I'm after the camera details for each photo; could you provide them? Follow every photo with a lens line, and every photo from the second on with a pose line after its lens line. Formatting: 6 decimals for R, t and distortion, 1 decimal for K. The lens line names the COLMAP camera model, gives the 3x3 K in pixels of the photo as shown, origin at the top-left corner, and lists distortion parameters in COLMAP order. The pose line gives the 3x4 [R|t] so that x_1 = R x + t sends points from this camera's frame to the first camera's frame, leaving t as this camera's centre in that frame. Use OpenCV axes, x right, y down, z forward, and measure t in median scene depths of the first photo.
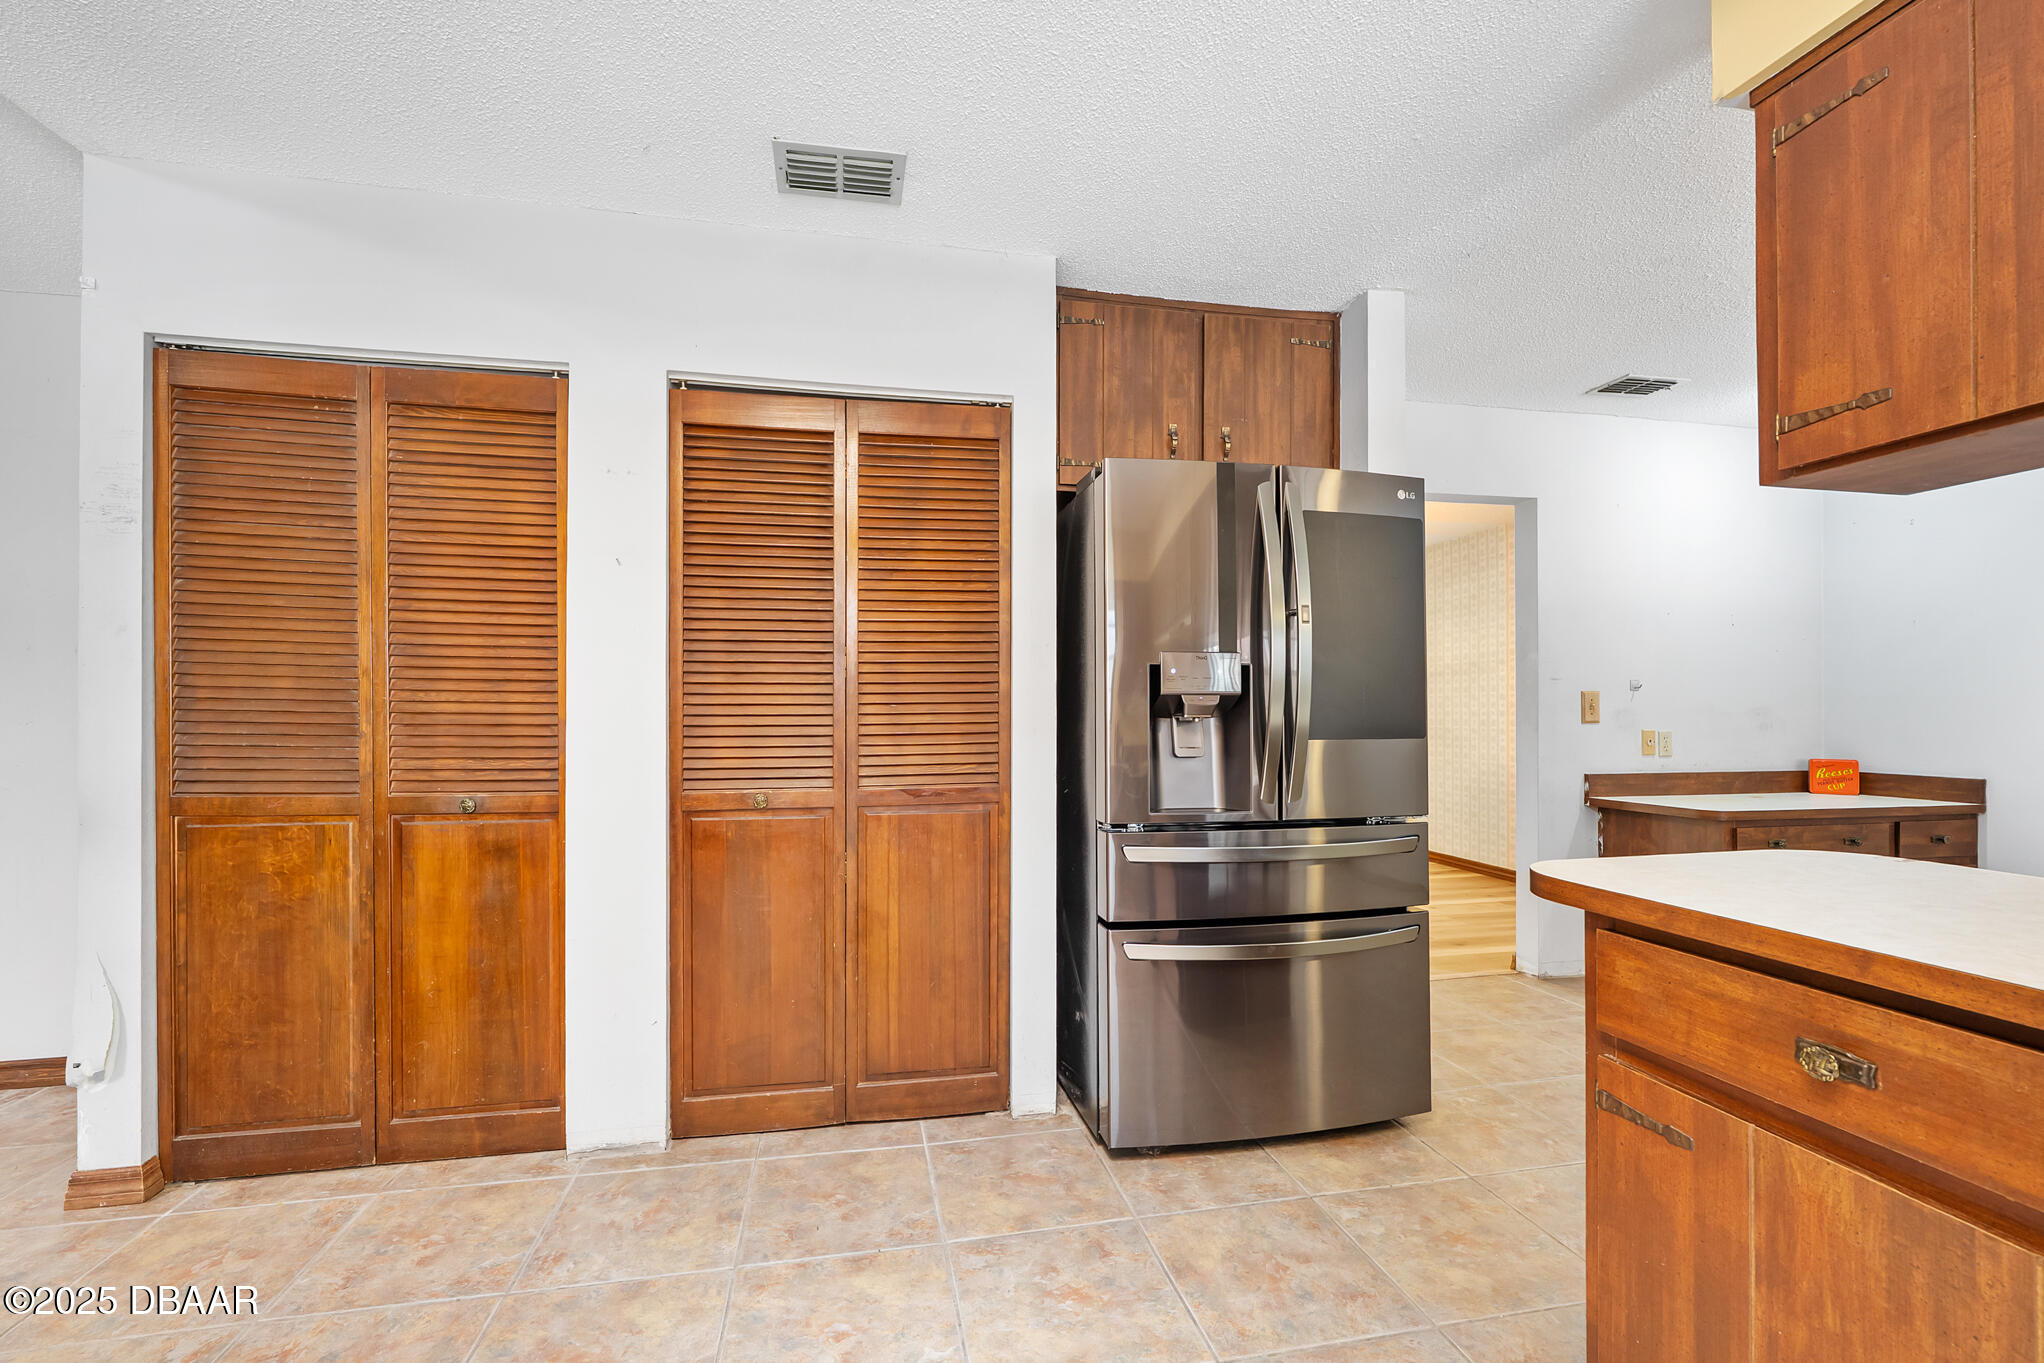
lens RADIAL K [[853.9, 0, 997.0], [0, 853.9, 676.6], [0, 0, 1]] dist [-0.000509, 0.000094]
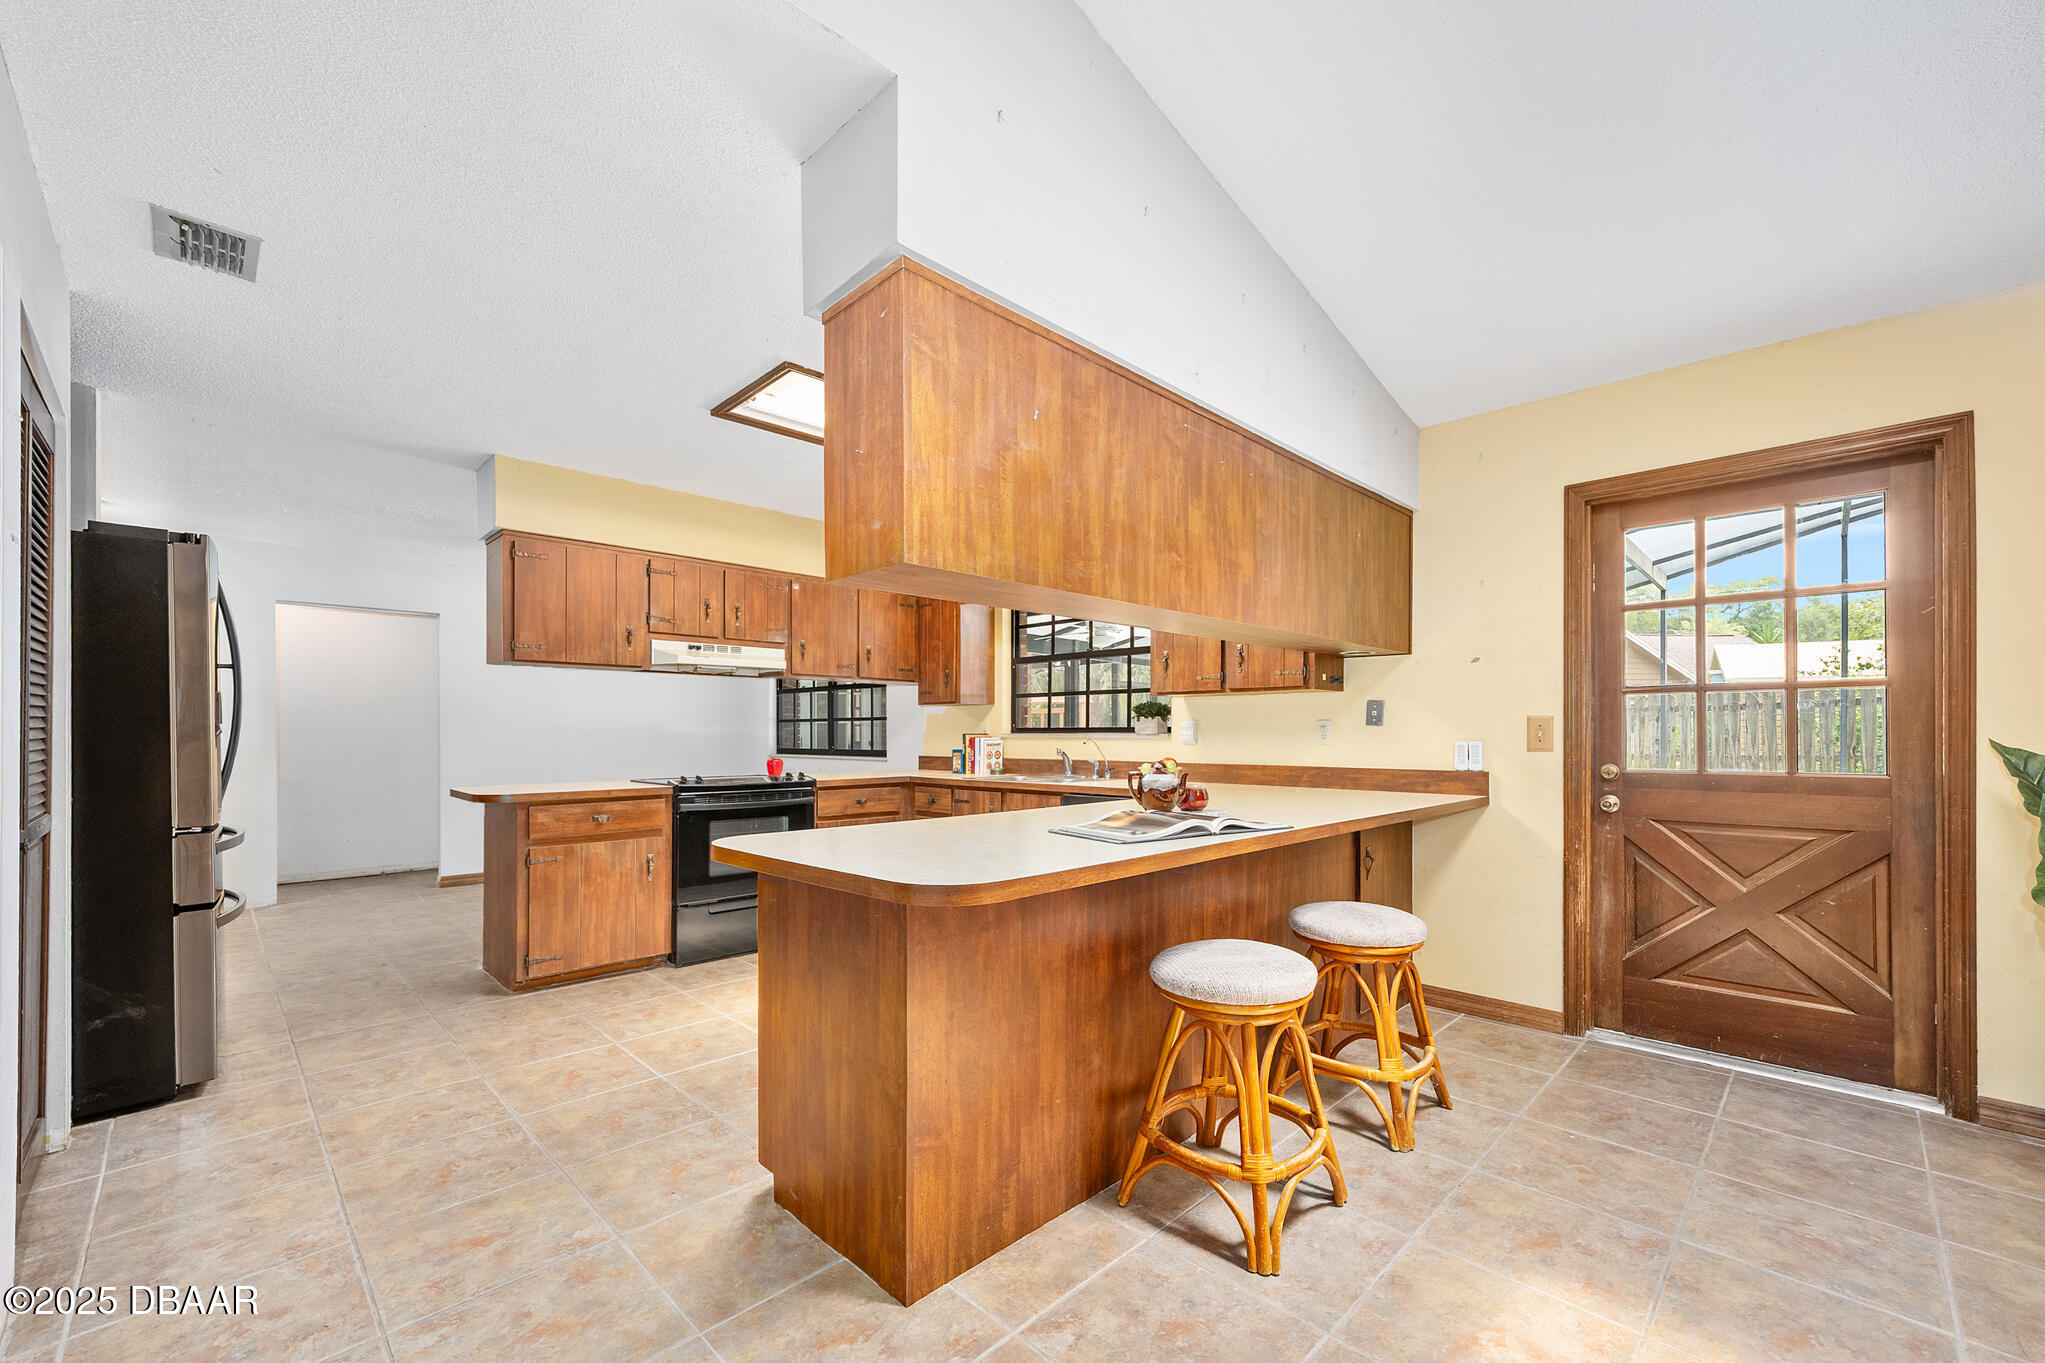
lens RADIAL K [[833.7, 0, 1019.4], [0, 833.7, 725.3], [0, 0, 1]] dist [-0.000418, -0.000081]
pose [[-0.550365, 0.007824, 0.834888, -2.049012], [-0.020894, 0.999514, -0.023139, 0.029084], [-0.834663, -0.030179, -0.549934, 0.897343]]
